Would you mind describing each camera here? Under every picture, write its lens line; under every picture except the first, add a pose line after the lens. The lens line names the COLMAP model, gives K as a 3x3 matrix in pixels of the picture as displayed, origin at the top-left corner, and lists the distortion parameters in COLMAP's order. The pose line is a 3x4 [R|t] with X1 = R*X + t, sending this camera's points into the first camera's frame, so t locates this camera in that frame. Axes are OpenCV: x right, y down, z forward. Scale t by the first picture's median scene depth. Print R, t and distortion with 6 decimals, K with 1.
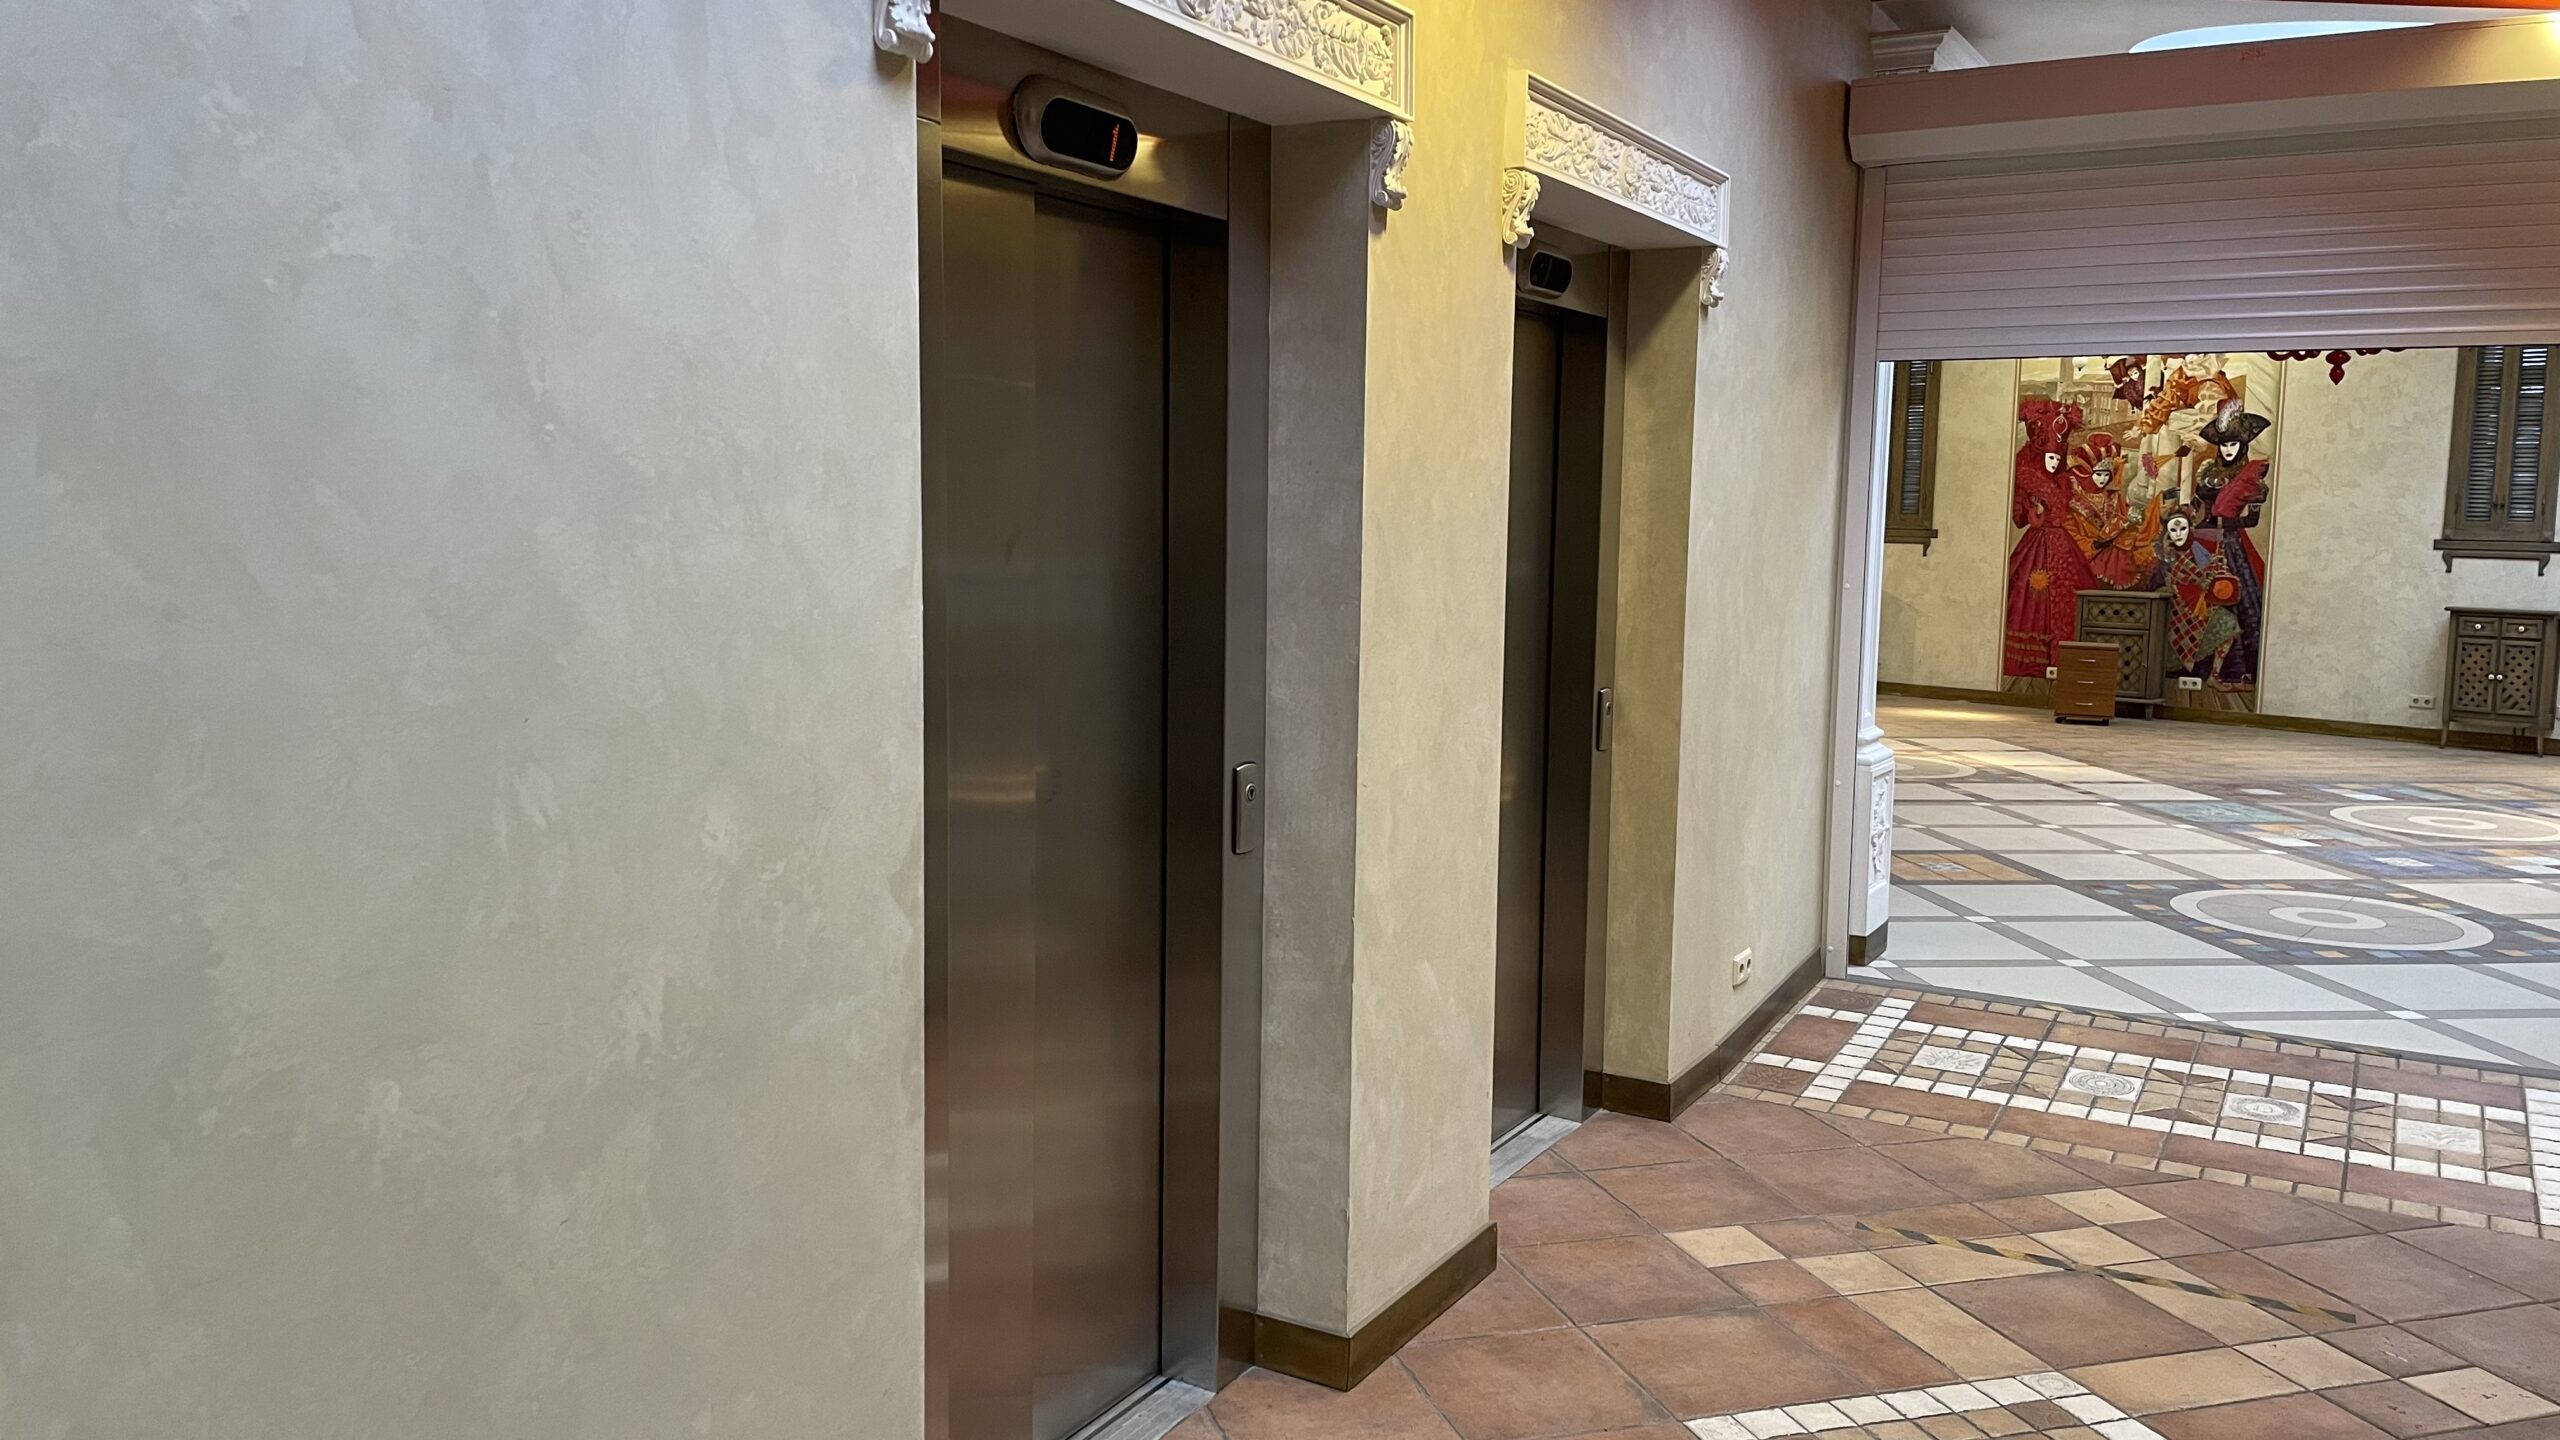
lens RADIAL K [[1911.7, 0, 1281.2], [0, 1911.7, 710.2], [0, 0, 1]] dist [0.087638, -0.112618]
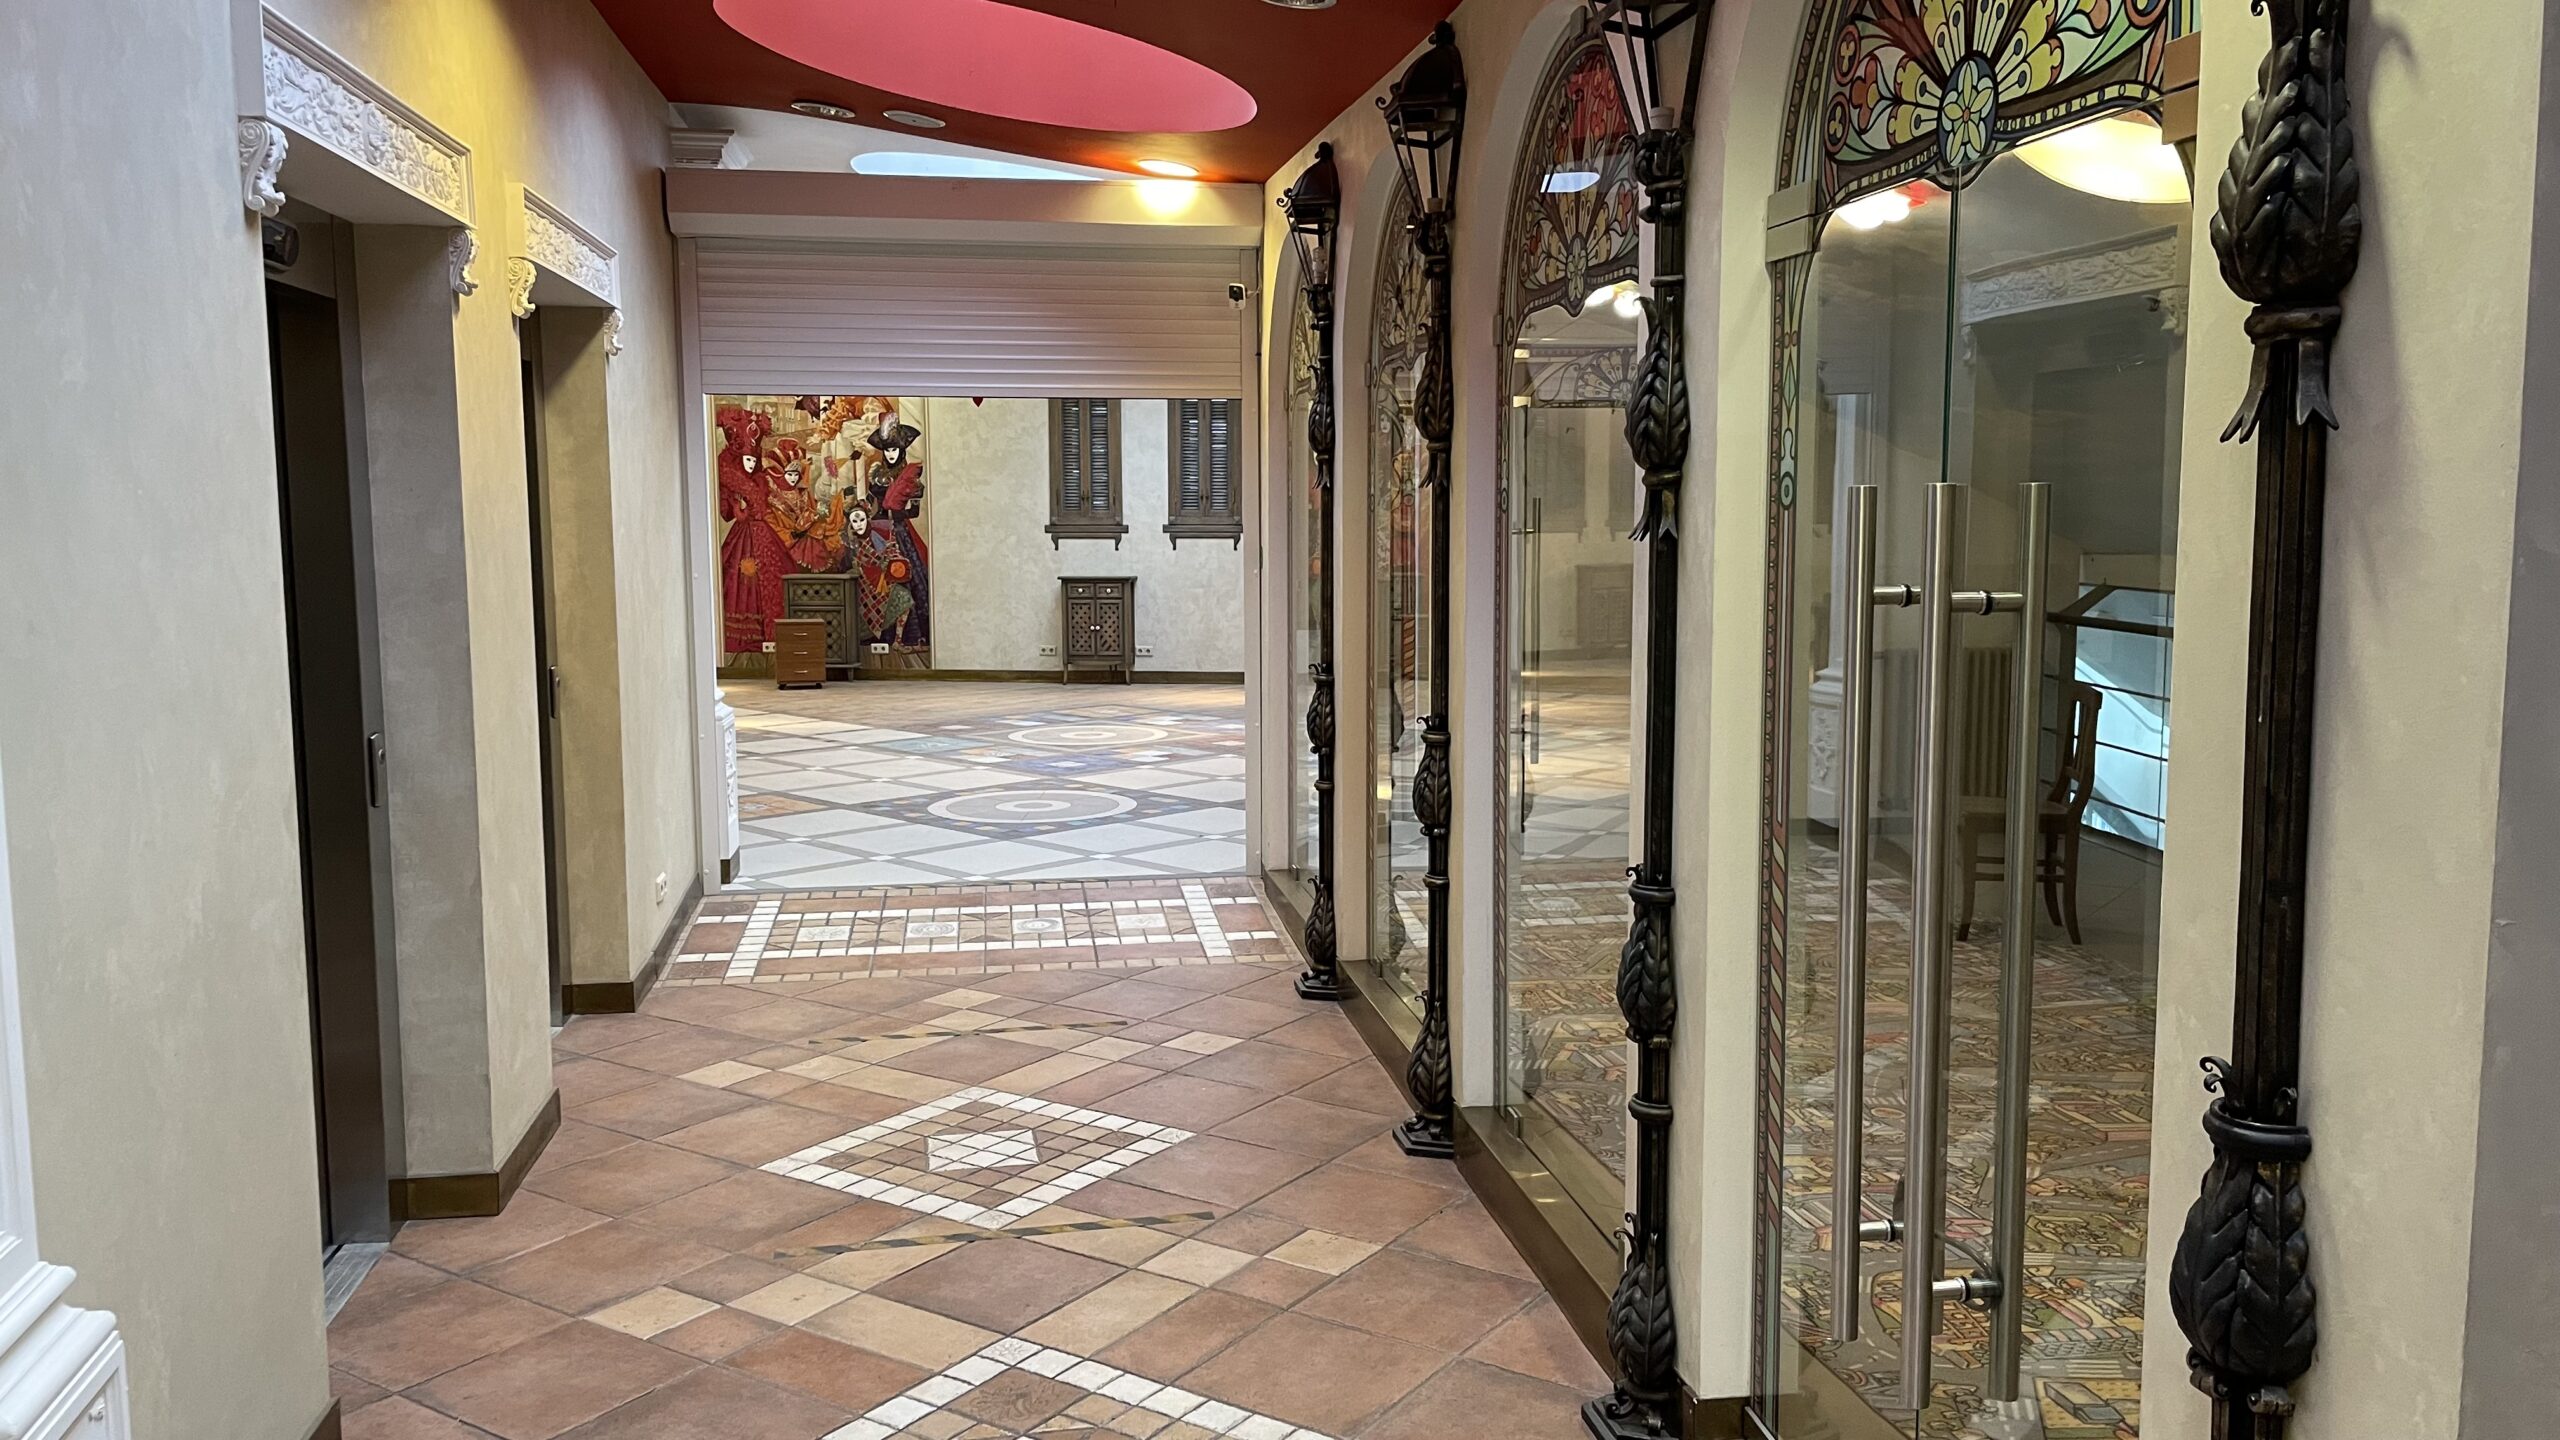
lens RADIAL K [[1911.7, 0, 1281.2], [0, 1911.7, 710.2], [0, 0, 1]] dist [0.087638, -0.112618]
pose [[0.776584, -0.085357, 0.624204, -0.181465], [0.082312, 0.996033, 0.033798, 0.009855], [-0.624613, 0.025133, 0.780530, -0.182414]]
